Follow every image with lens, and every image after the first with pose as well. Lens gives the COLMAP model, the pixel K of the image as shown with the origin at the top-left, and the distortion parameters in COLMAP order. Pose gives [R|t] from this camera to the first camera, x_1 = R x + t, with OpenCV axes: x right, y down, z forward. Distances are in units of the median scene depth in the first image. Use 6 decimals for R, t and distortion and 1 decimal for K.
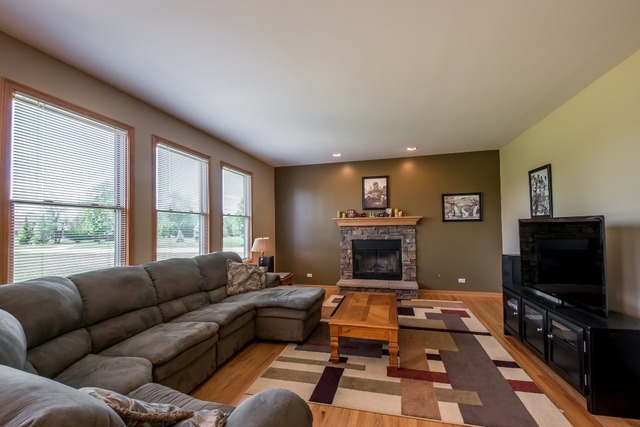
lens RADIAL K [[280.5, 0, 319.2], [0, 280.5, 217.6], [0, 0, 1]] dist [0.001256, -0.003753]
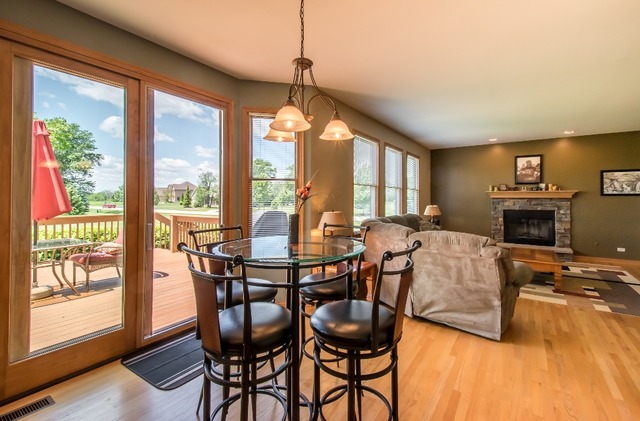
lens RADIAL K [[280.5, 0, 334.0], [0, 280.5, 193.2], [0, 0, 1]] dist [0.001256, -0.003753]
pose [[0.939528, 0.012664, -0.342238, -0.158539], [-0.005604, 0.999751, 0.021611, -0.011940], [0.342426, -0.018386, 0.939365, -0.368193]]
